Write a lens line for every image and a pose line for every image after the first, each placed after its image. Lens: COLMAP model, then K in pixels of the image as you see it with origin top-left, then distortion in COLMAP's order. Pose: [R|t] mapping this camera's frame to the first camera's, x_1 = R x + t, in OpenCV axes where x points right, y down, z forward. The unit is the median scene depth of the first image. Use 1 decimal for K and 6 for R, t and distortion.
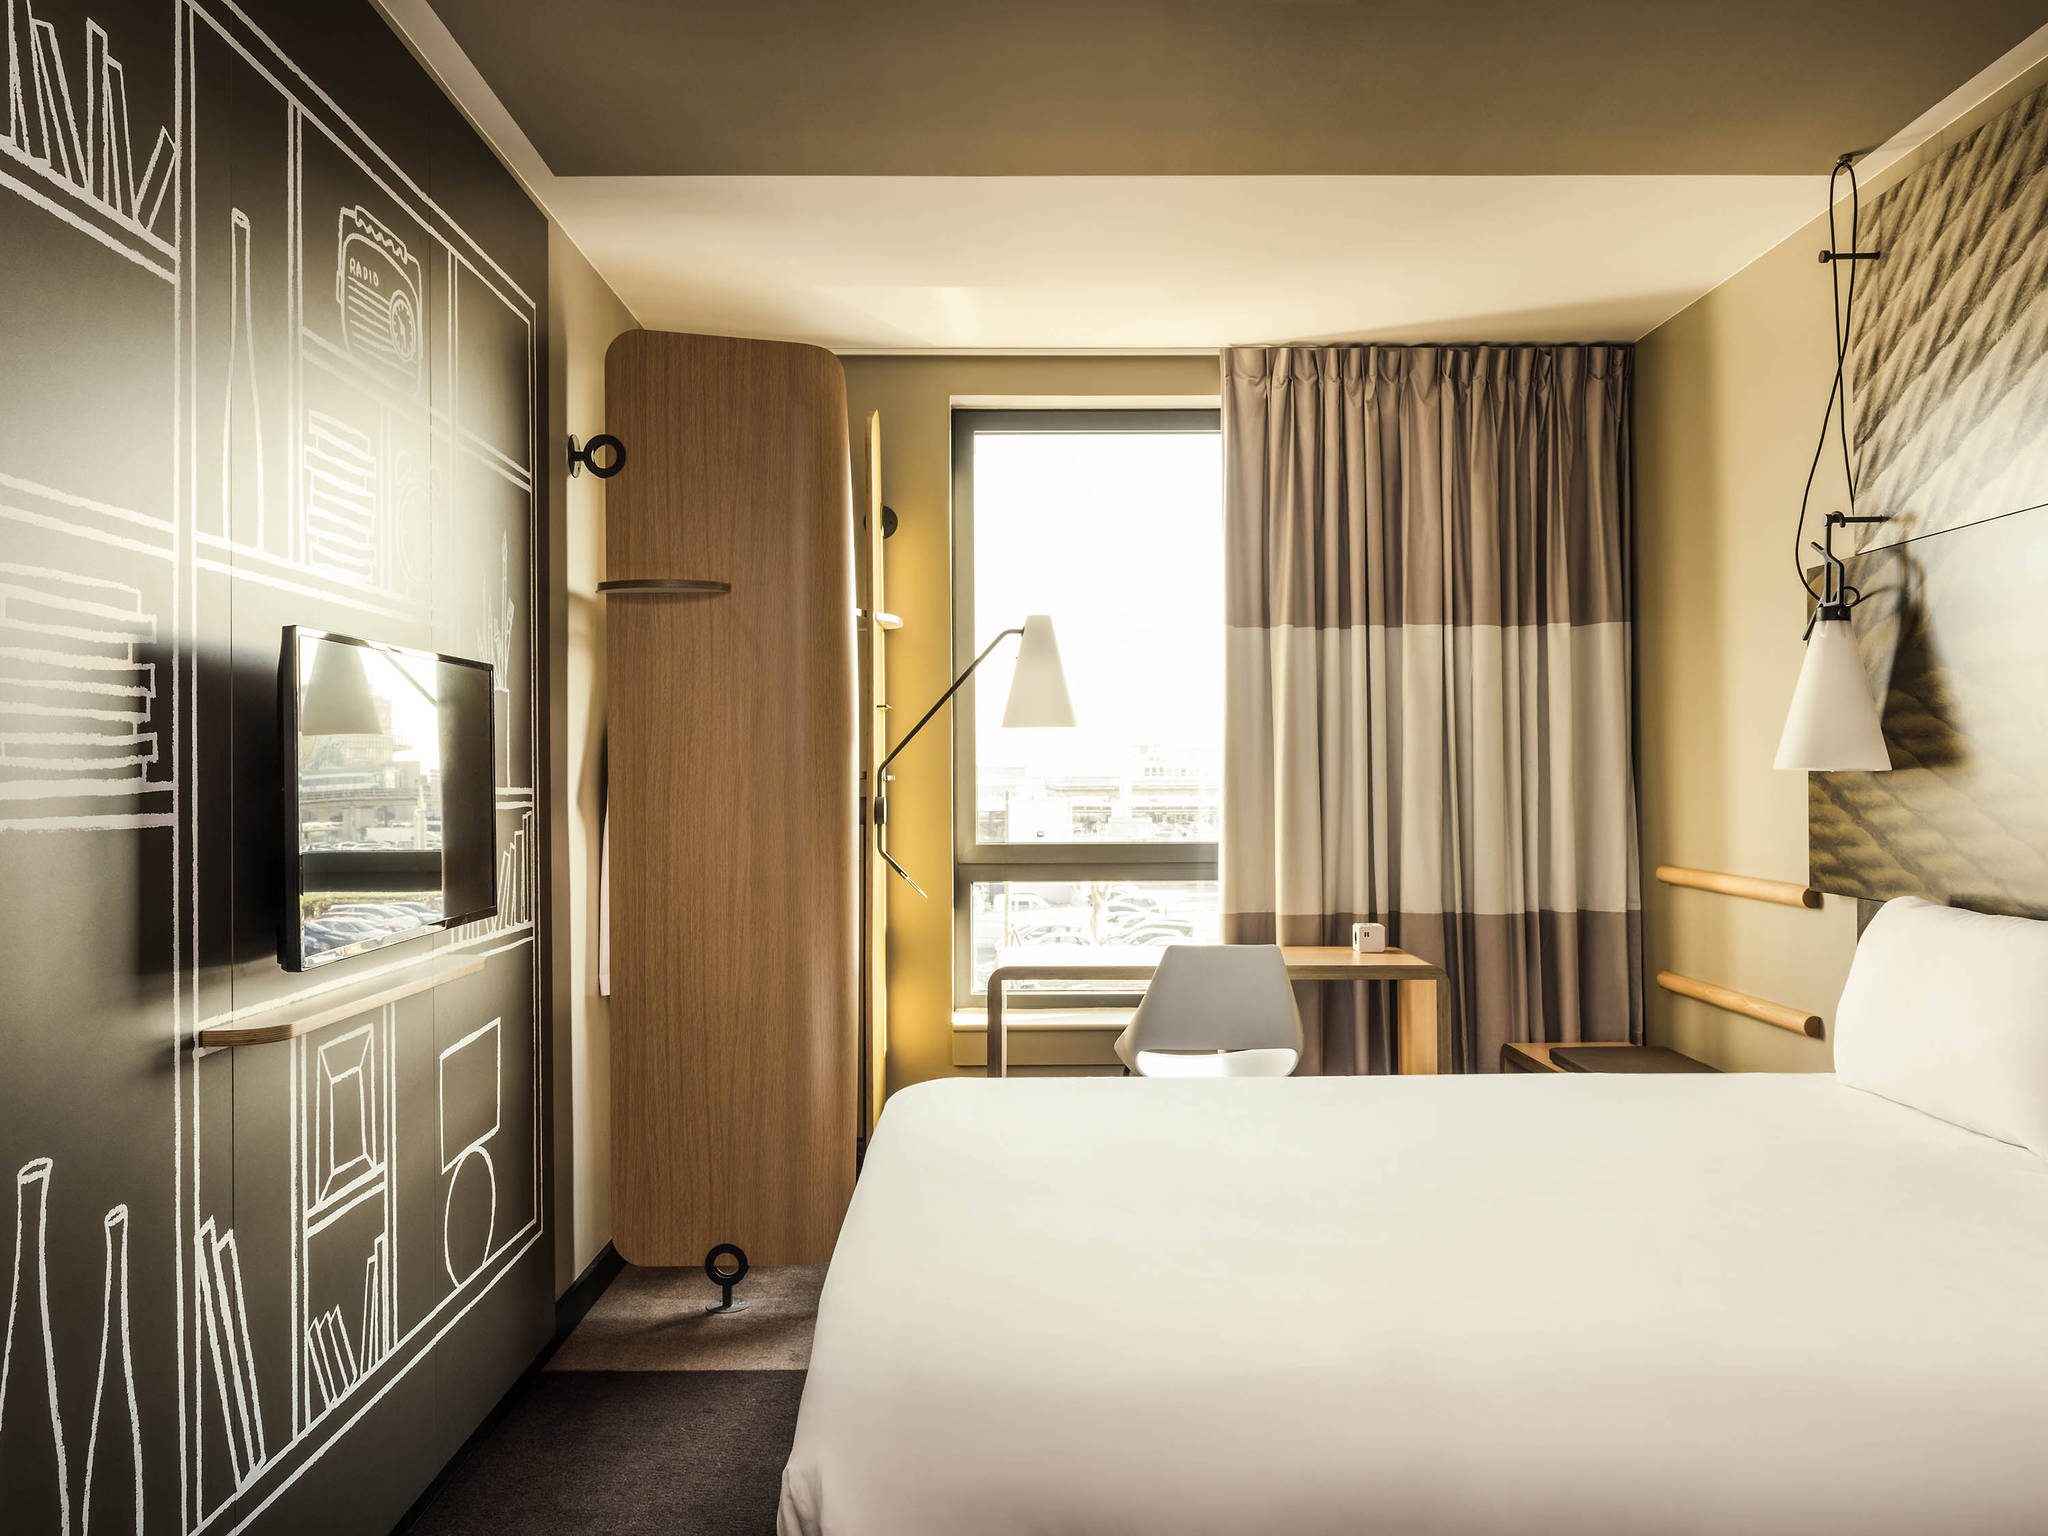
lens RADIAL K [[1545.8, 0, 1024.0], [0, 1545.8, 768.0], [0, 0, 1]] dist [0.000857, 0.003469]
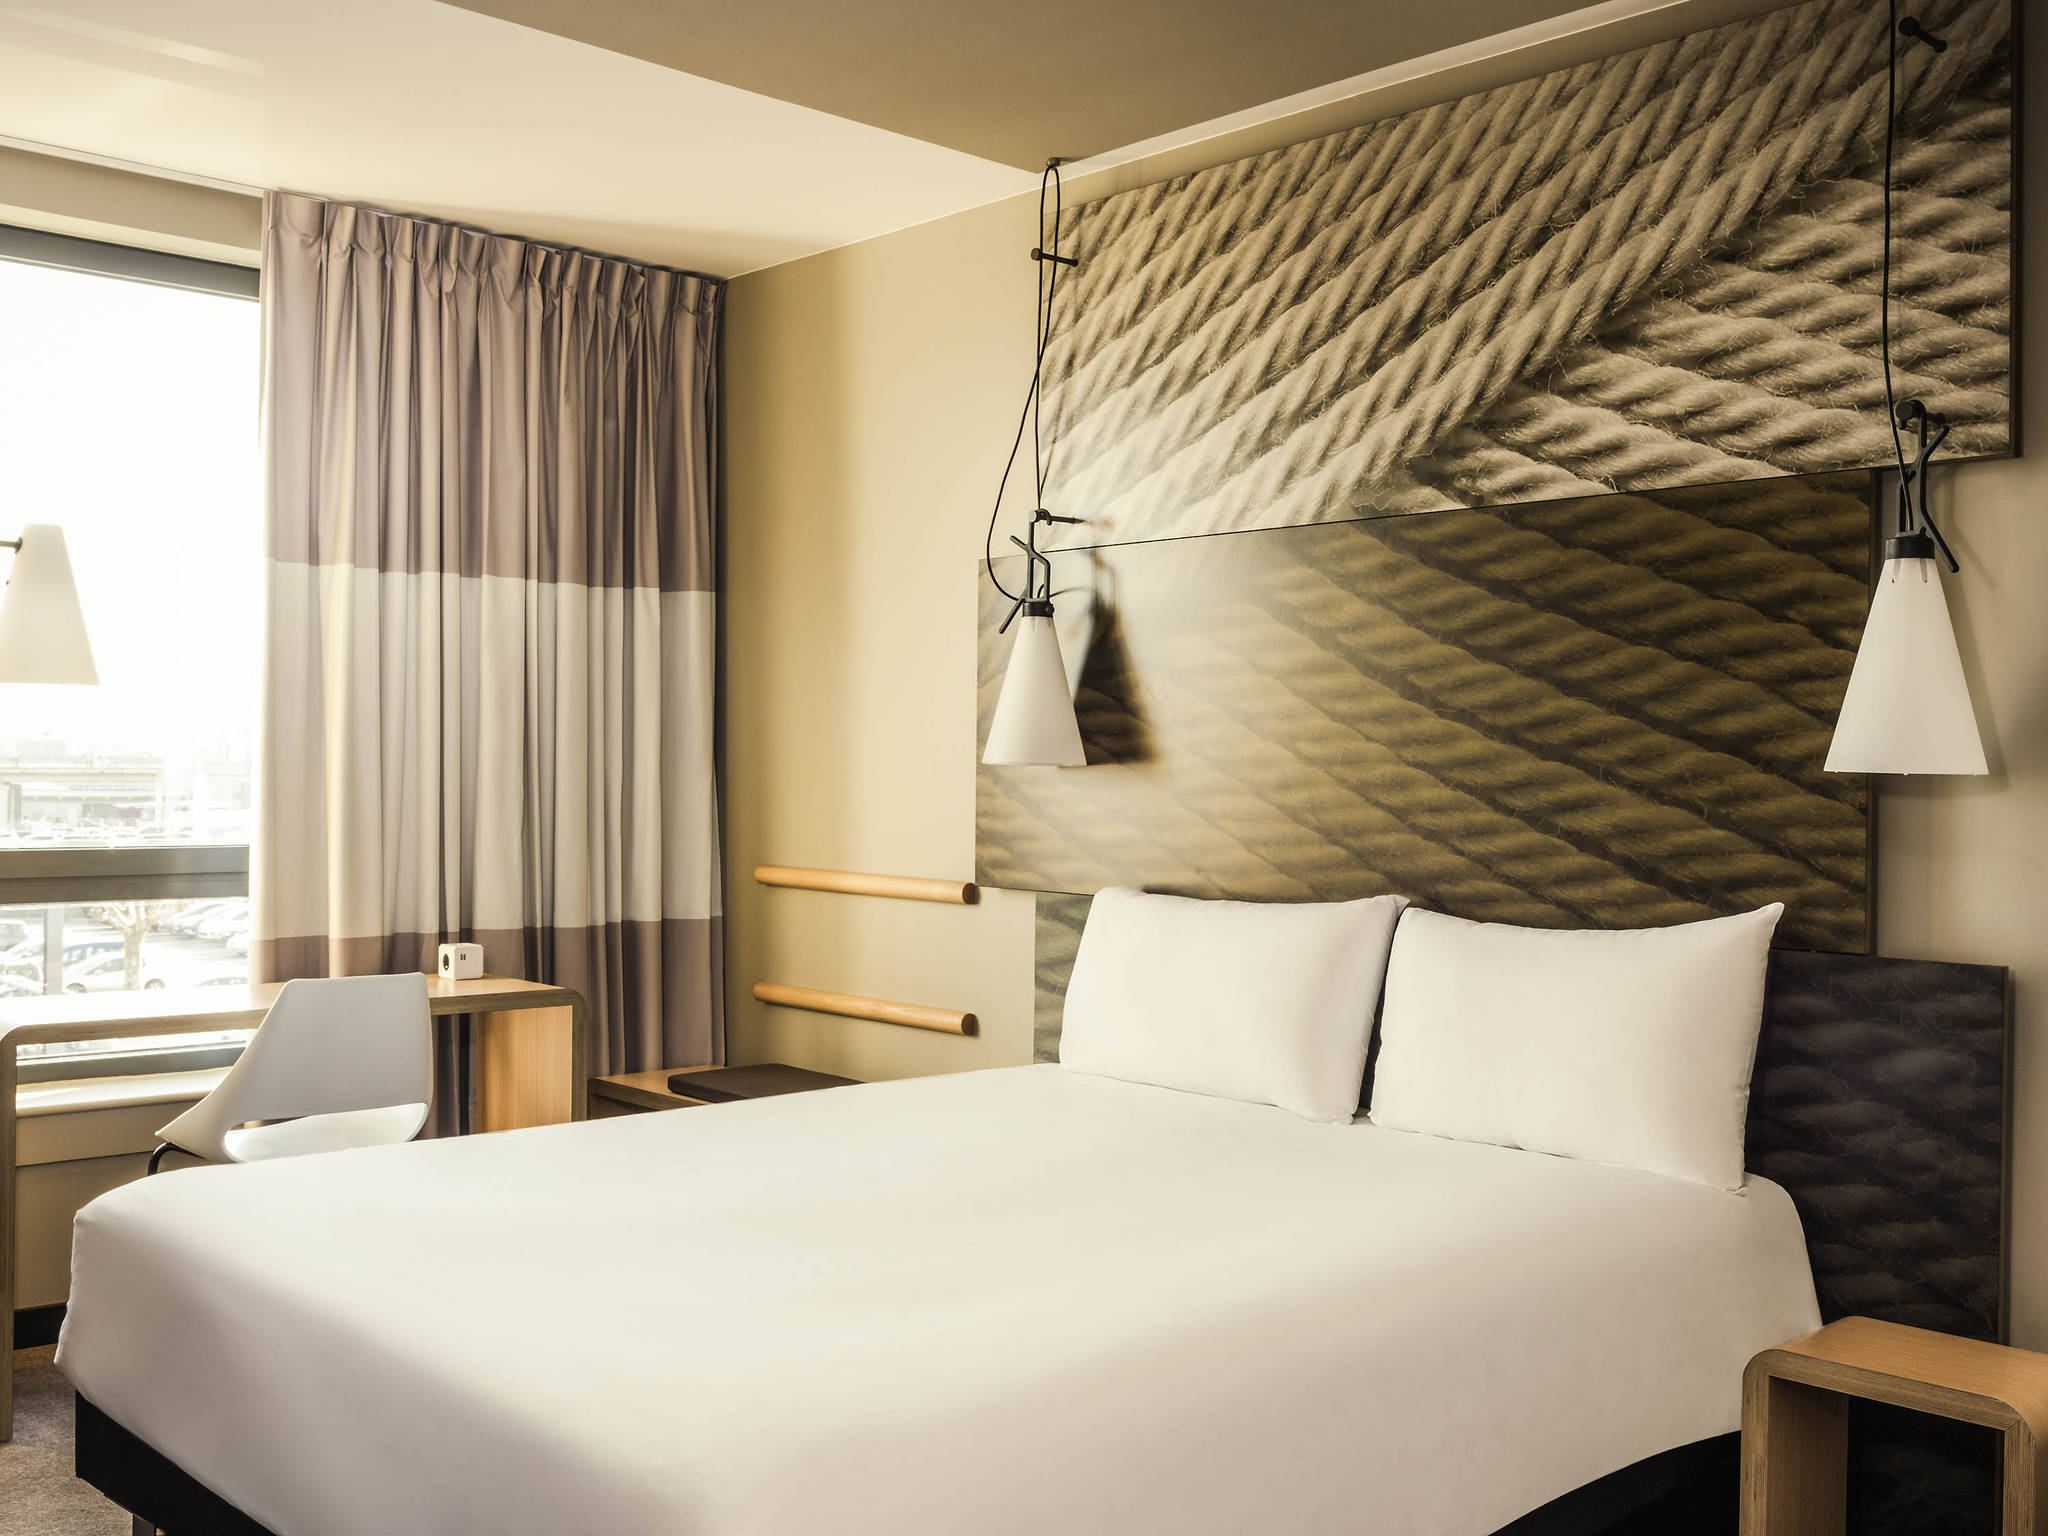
lens RADIAL K [[2024.3, 0, 1024.0], [0, 2024.3, 768.0], [0, 0, 1]] dist [-0.005796, -0.012998]
pose [[0.737535, 0.014236, 0.675159, -0.284642], [-0.020171, 0.999796, 0.000953, 0.001915], [-0.675008, -0.014321, 0.737672, 0.022825]]
